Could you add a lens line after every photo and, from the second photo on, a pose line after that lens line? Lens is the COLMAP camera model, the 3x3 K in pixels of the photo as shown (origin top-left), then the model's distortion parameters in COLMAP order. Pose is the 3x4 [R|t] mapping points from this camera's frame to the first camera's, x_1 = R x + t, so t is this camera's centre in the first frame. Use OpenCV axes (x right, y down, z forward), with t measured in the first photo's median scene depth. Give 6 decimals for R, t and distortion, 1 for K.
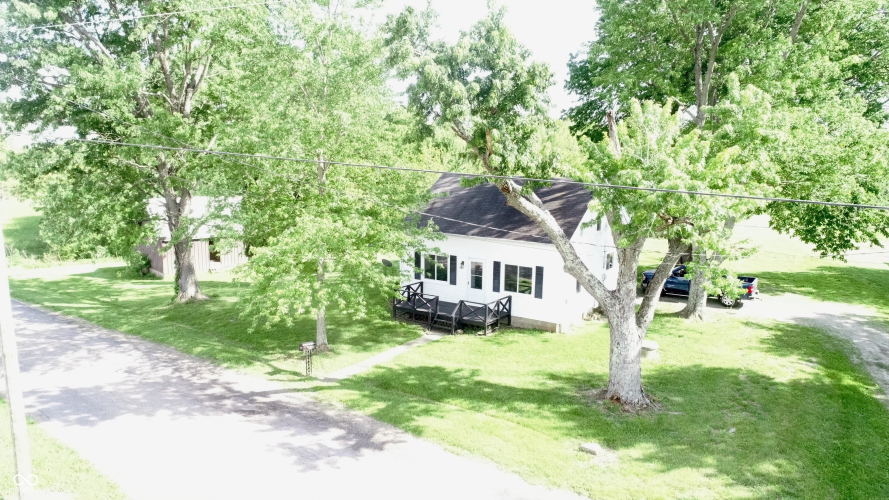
lens RADIAL K [[598.2, 0, 428.8], [0, 598.2, 204.1], [0, 0, 1]] dist [0.011721, -0.010376]
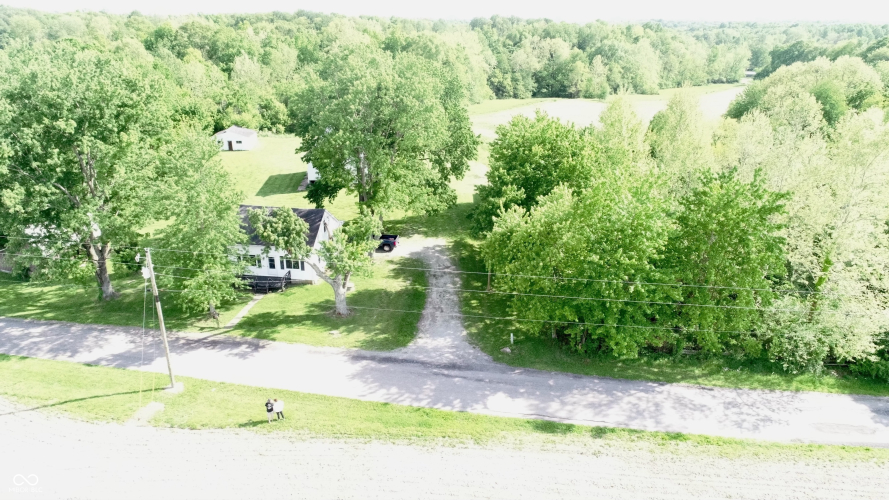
lens RADIAL K [[598.2, 0, 444.8], [0, 598.2, 251.9], [0, 0, 1]] dist [0.011721, -0.010376]
pose [[0.892766, -0.166268, 0.418716, -0.279168], [0.035567, 0.952517, 0.302401, -0.587288], [-0.449114, -0.255081, 0.856289, -1.183314]]
